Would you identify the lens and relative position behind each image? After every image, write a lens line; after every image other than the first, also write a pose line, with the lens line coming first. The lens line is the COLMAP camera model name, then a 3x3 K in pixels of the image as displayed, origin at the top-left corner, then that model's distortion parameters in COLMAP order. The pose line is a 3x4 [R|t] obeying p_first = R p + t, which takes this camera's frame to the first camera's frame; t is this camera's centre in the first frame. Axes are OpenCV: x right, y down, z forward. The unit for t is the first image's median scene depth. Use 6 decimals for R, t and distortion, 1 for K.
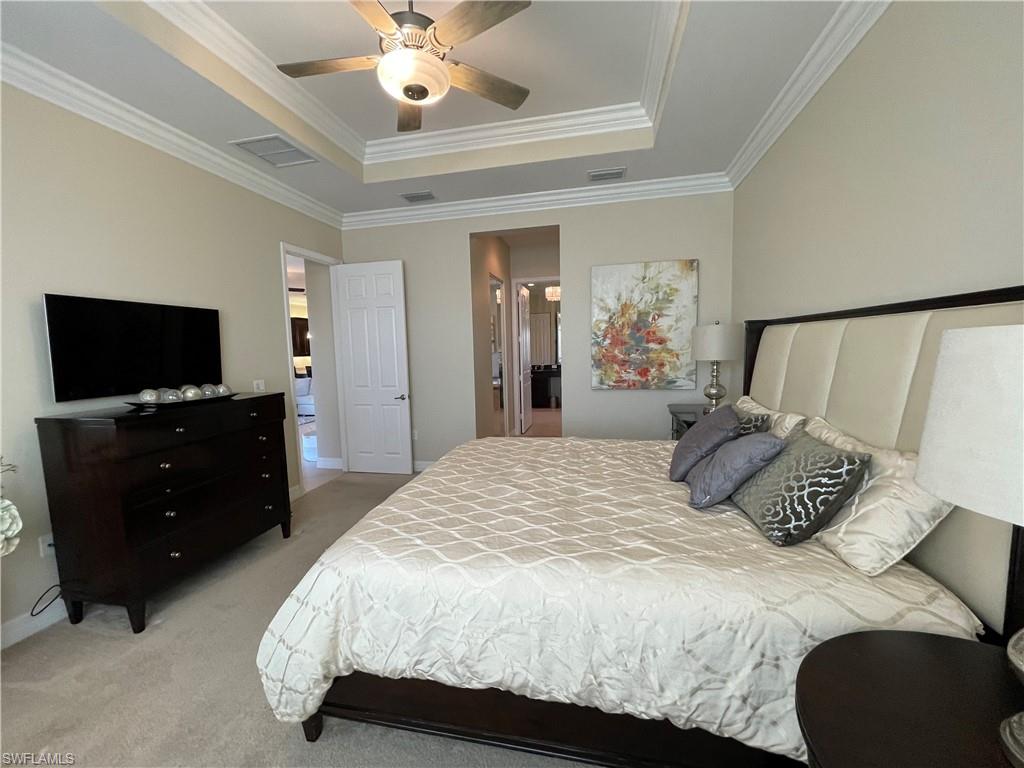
lens RADIAL K [[413.0, 0, 508.5], [0, 413.0, 382.5], [0, 0, 1]] dist [0.003848, 0.000458]
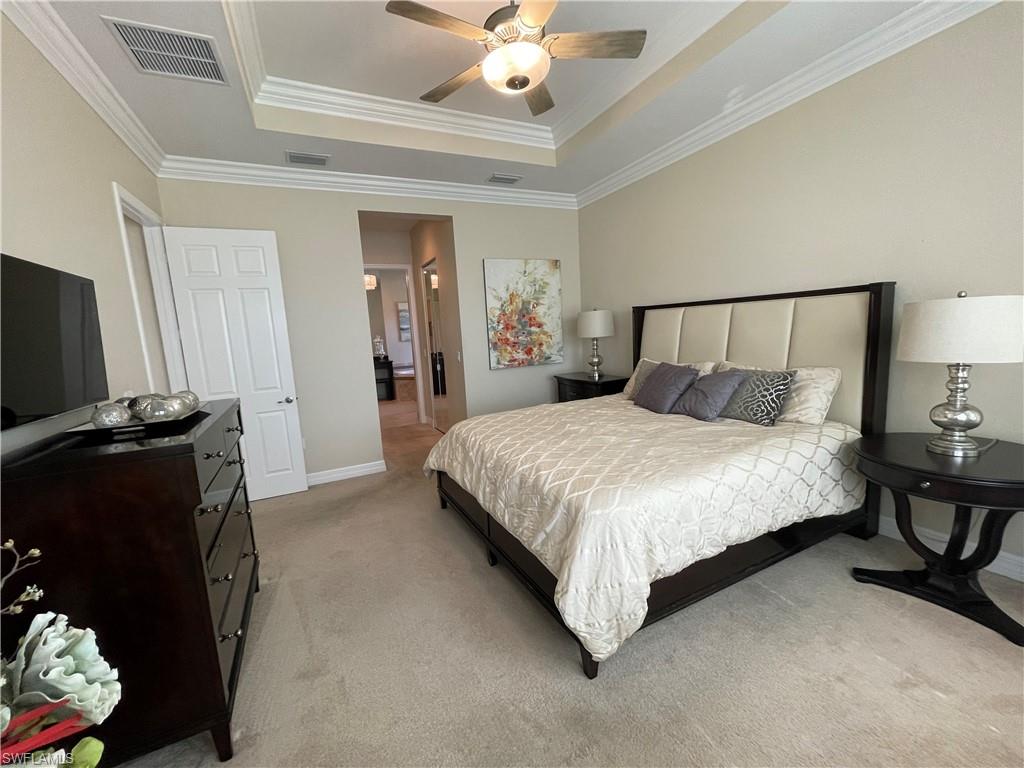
lens RADIAL K [[413.0, 0, 501.9], [0, 413.0, 384.7], [0, 0, 1]] dist [0.003848, 0.000458]
pose [[0.788526, -0.102203, 0.606450, -0.479562], [0.091935, 0.994604, 0.048081, 0.006421], [-0.608092, 0.017840, 0.793666, 0.099869]]
